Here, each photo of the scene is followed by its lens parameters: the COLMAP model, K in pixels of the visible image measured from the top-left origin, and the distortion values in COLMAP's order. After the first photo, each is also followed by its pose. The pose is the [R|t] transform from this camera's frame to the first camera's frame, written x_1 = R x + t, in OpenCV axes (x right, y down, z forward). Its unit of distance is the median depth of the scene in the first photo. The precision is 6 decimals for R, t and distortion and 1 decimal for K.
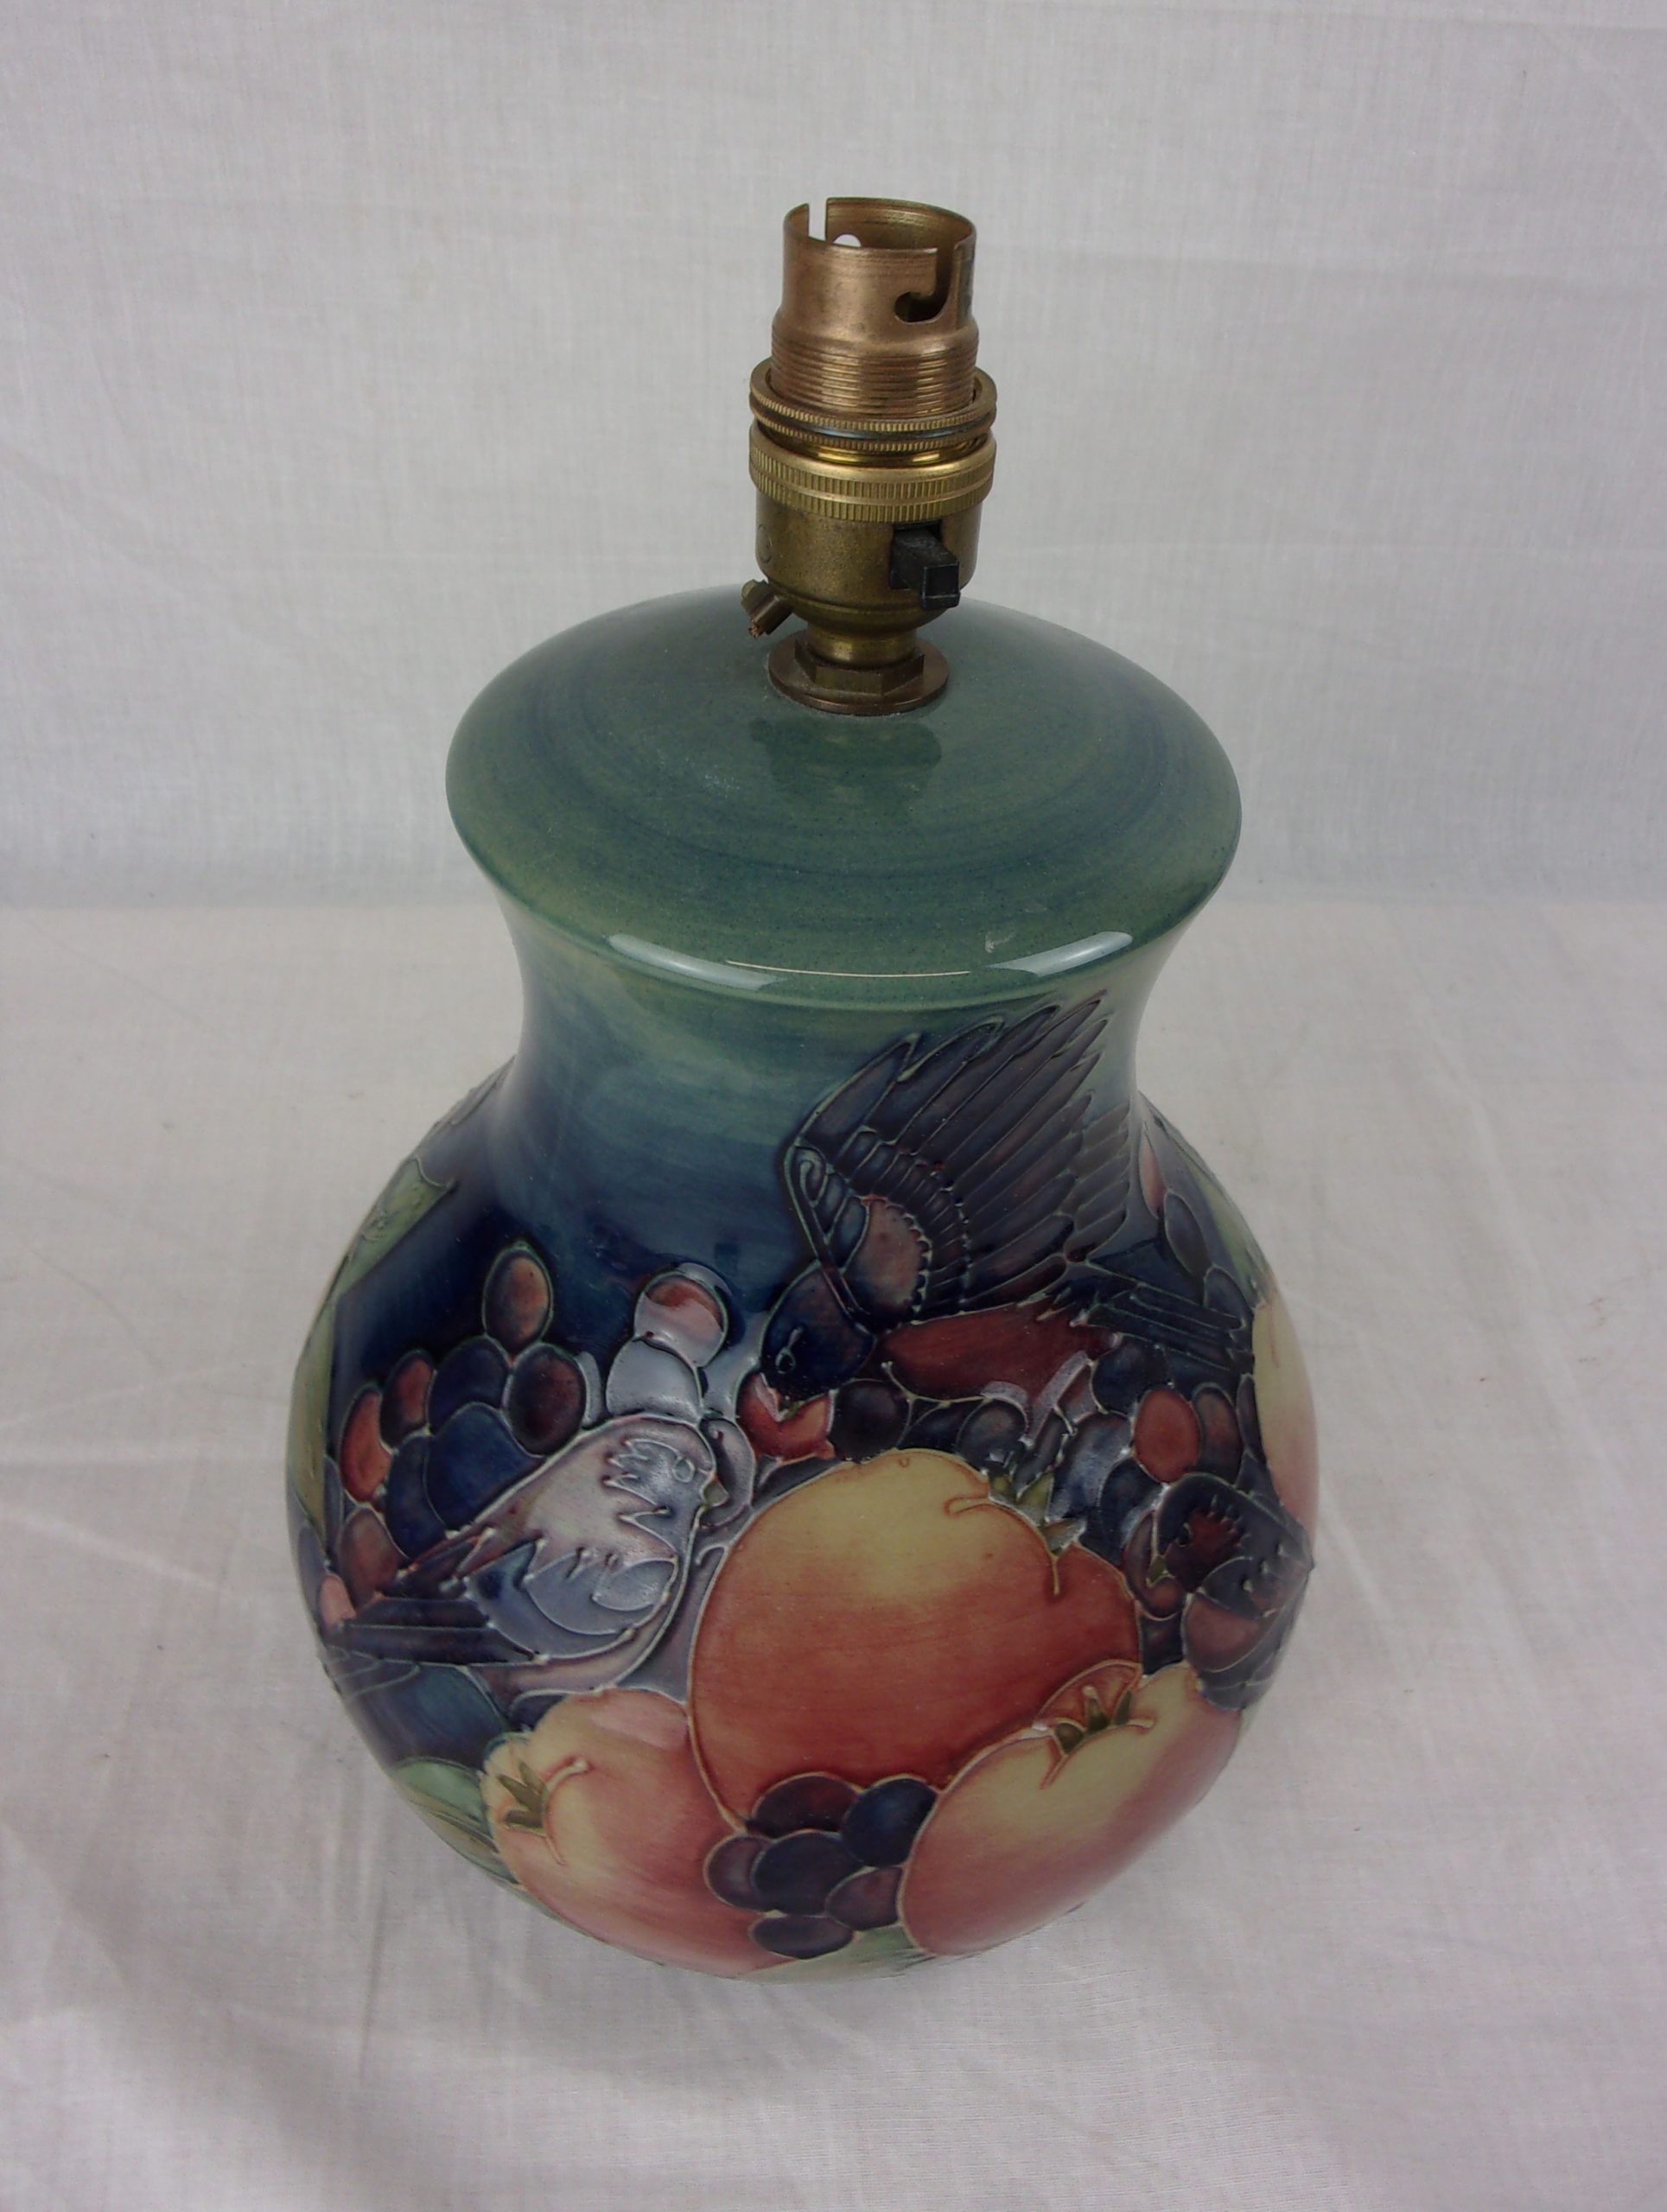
lens RADIAL K [[1868.5, 0, 861.2], [0, 1868.5, 1088.6], [0, 0, 1]] dist [0.030286, -0.091401]
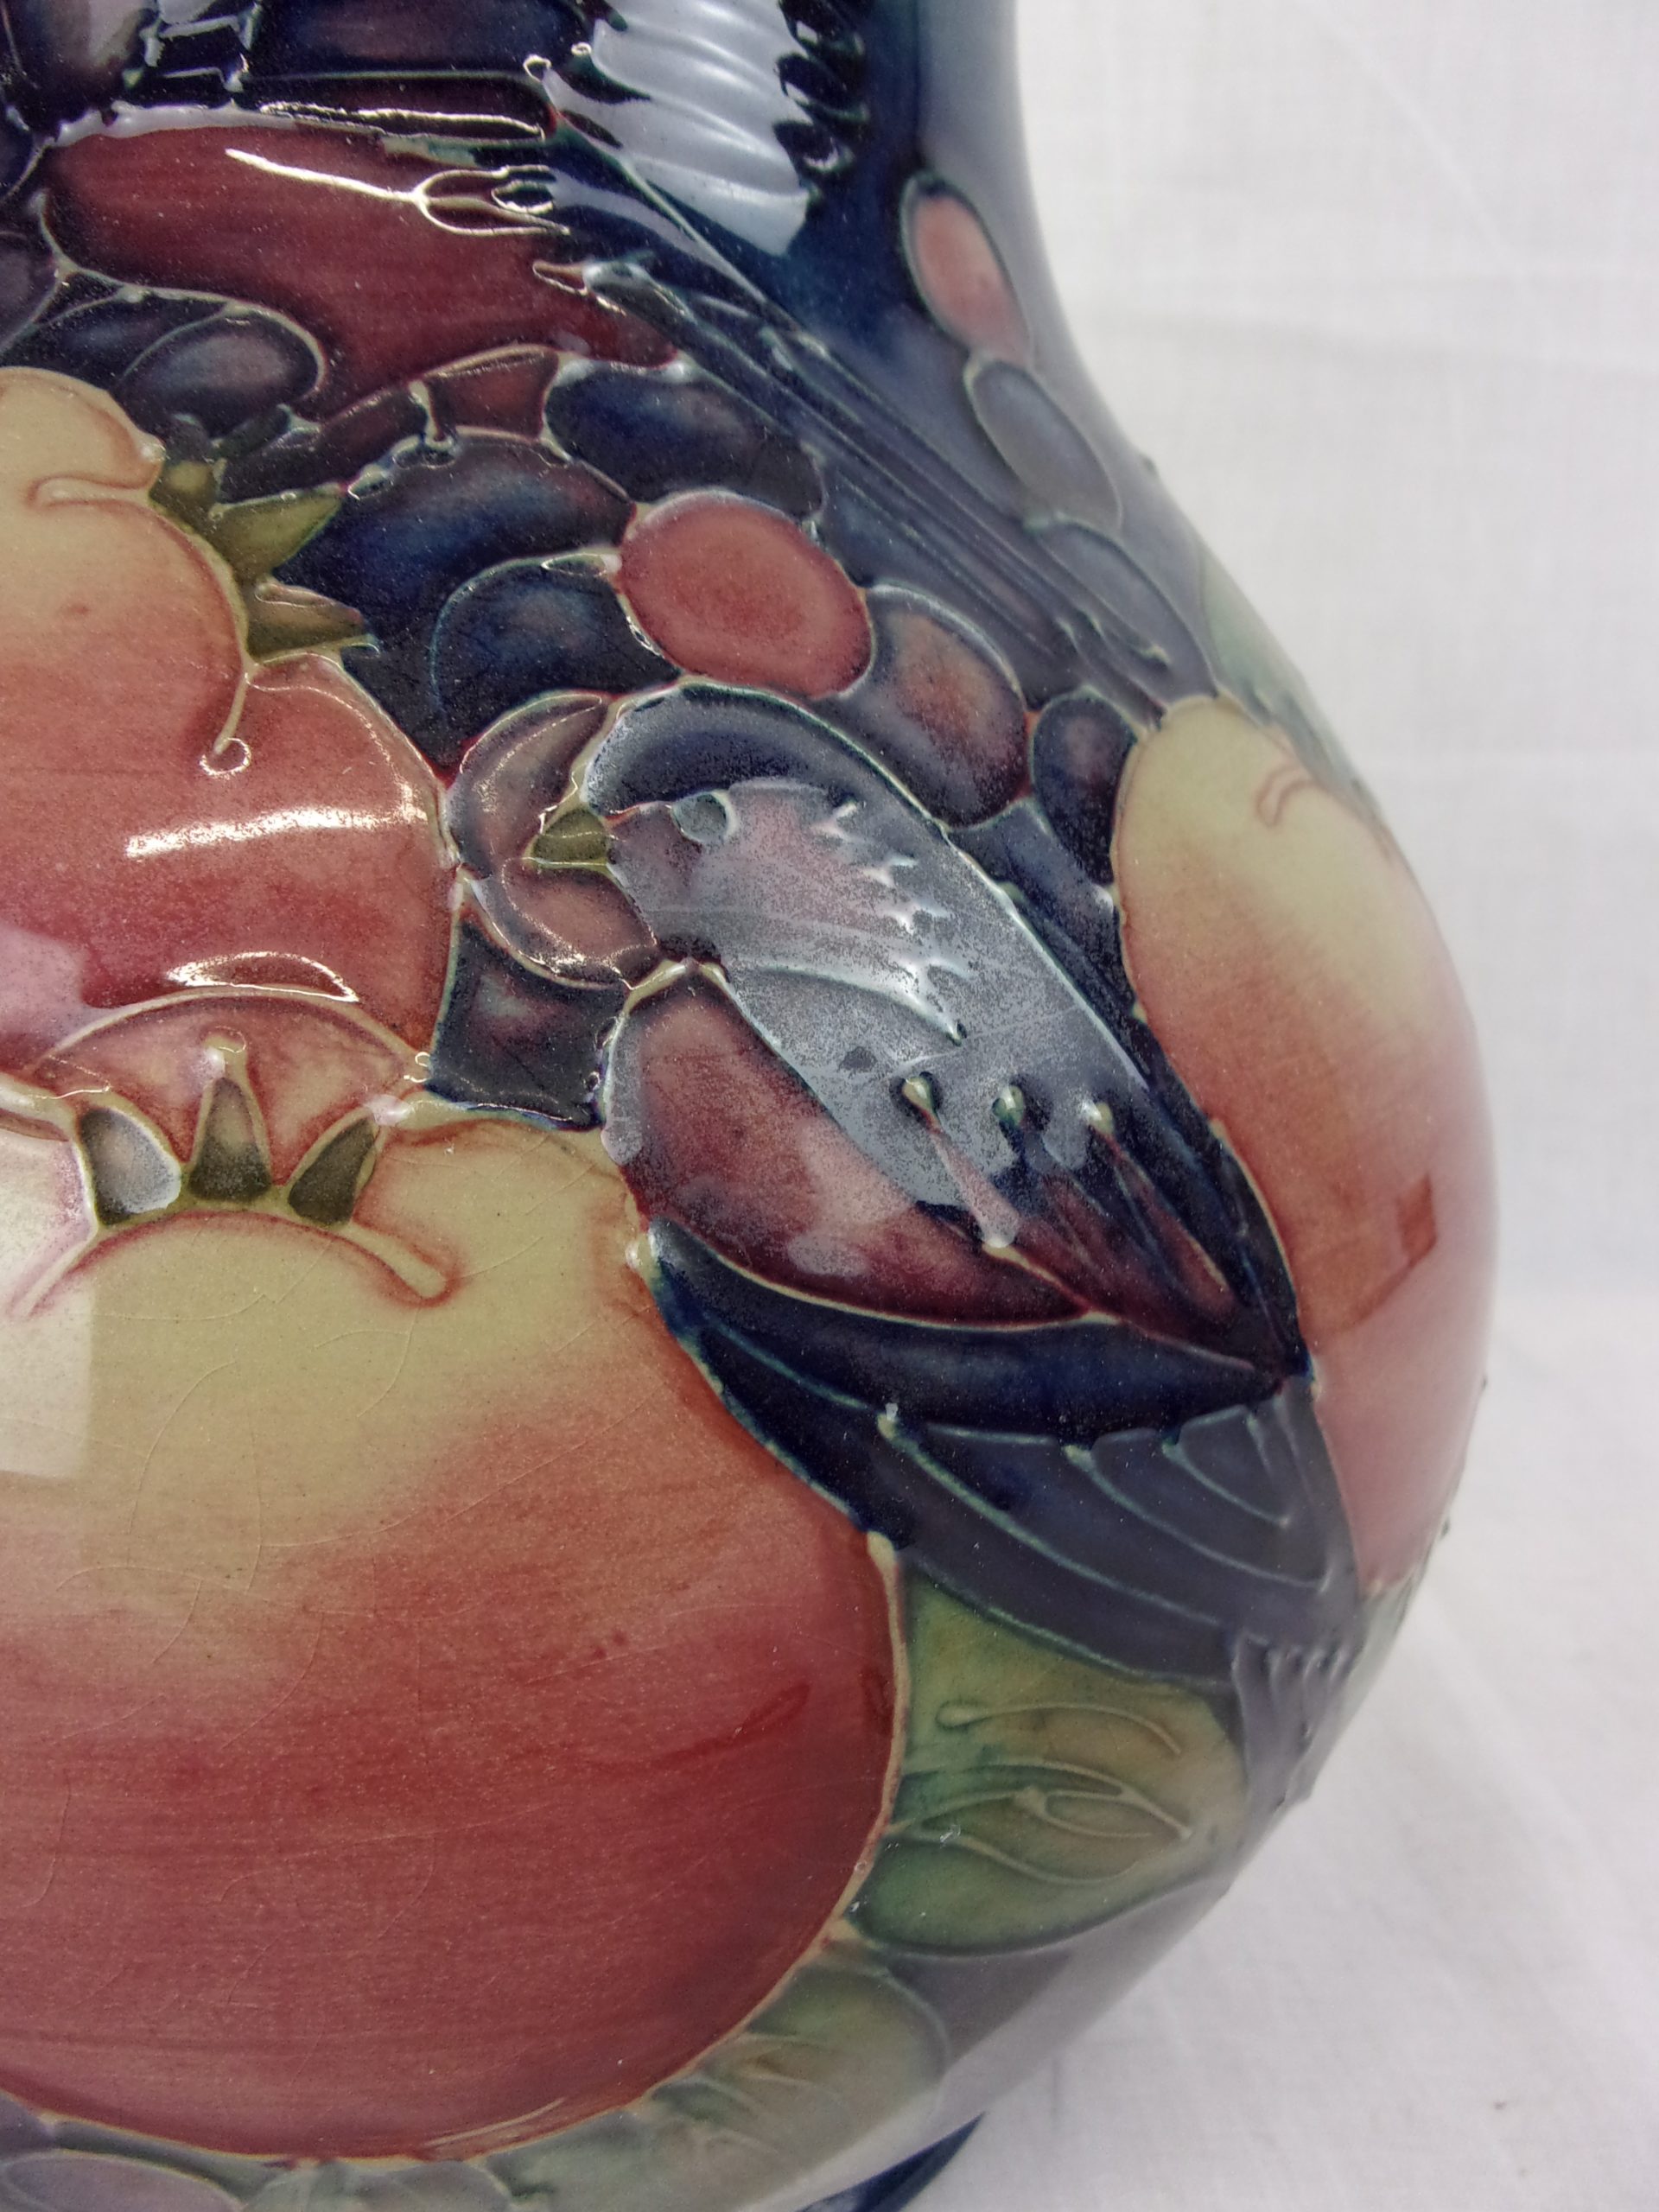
lens RADIAL K [[1806.4, 0, 829.5], [0, 1806.4, 1106.0], [0, 0, 1]] dist [0.040130, -0.083036]
pose [[0.893165, 0.083524, -0.441905, 0.374490], [-0.259859, 0.897817, -0.355525, 0.433261], [0.367055, 0.432376, 0.823603, 0.810563]]
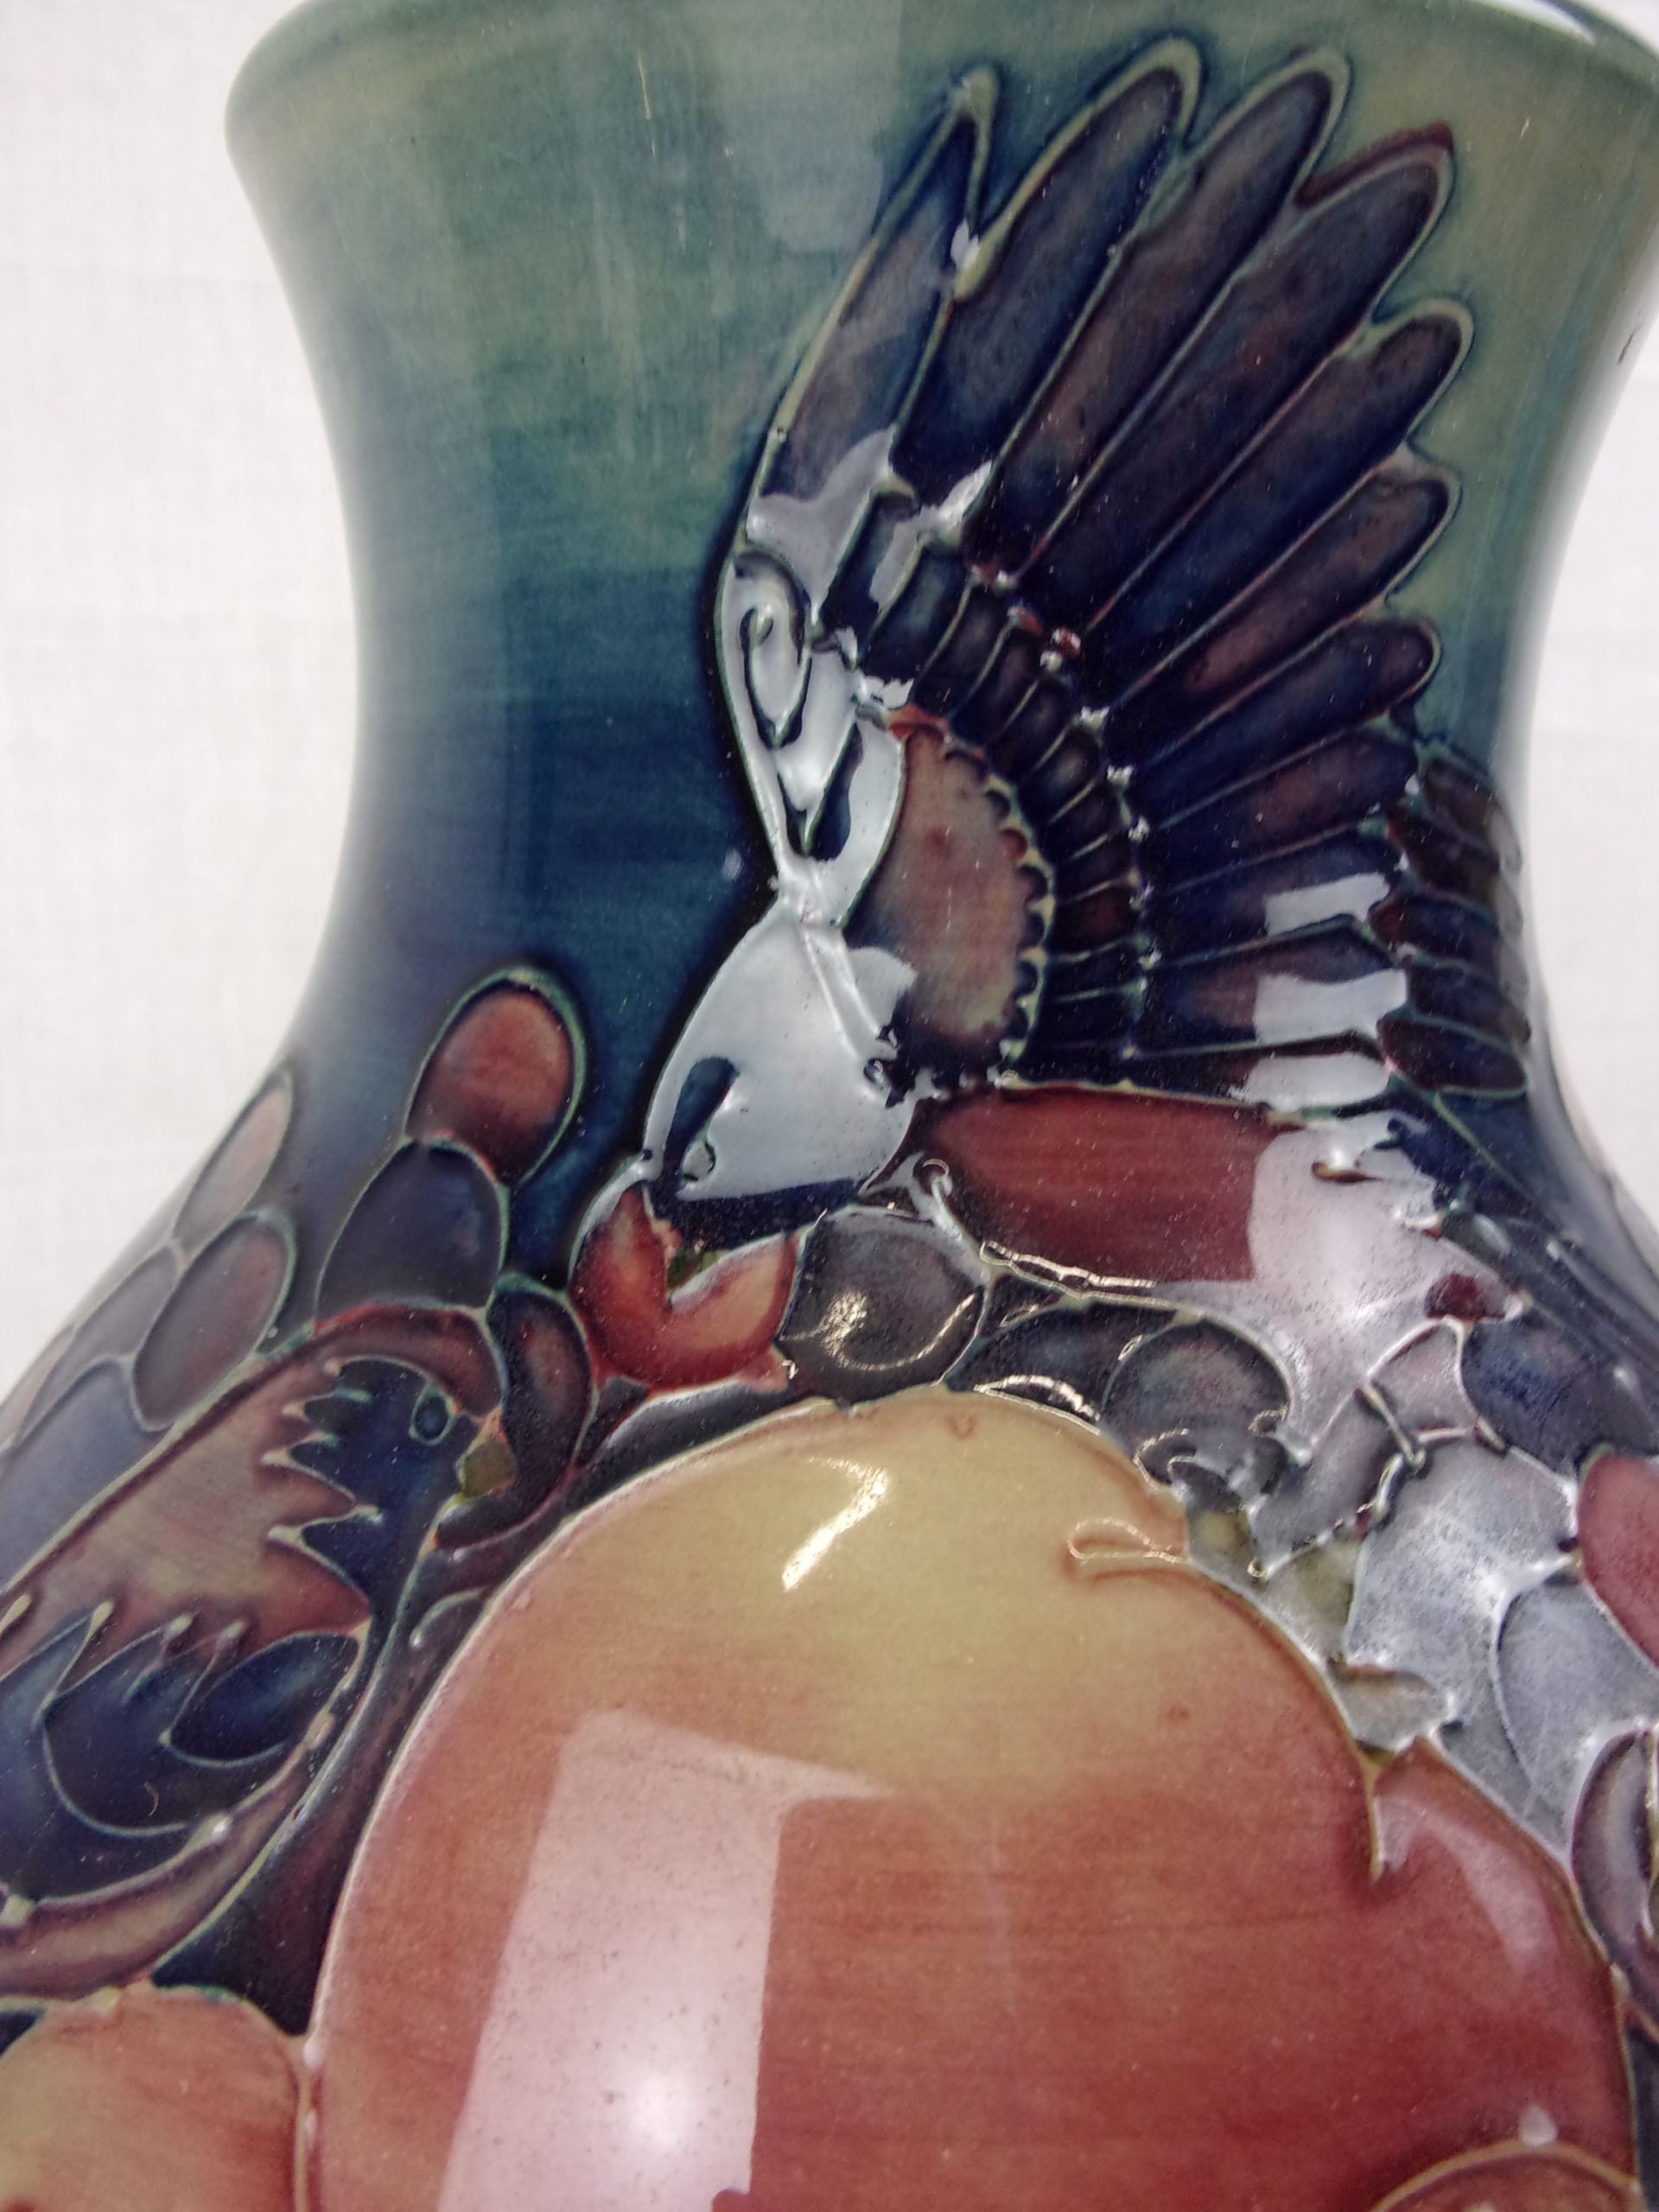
lens RADIAL K [[1806.4, 0, 829.5], [0, 1806.4, 1106.0], [0, 0, 1]] dist [0.040130, -0.083036]
pose [[0.977445, 0.022969, -0.209938, 0.074032], [-0.115525, 0.890306, -0.440465, 0.310909], [0.176792, 0.454783, 0.872879, 0.635834]]
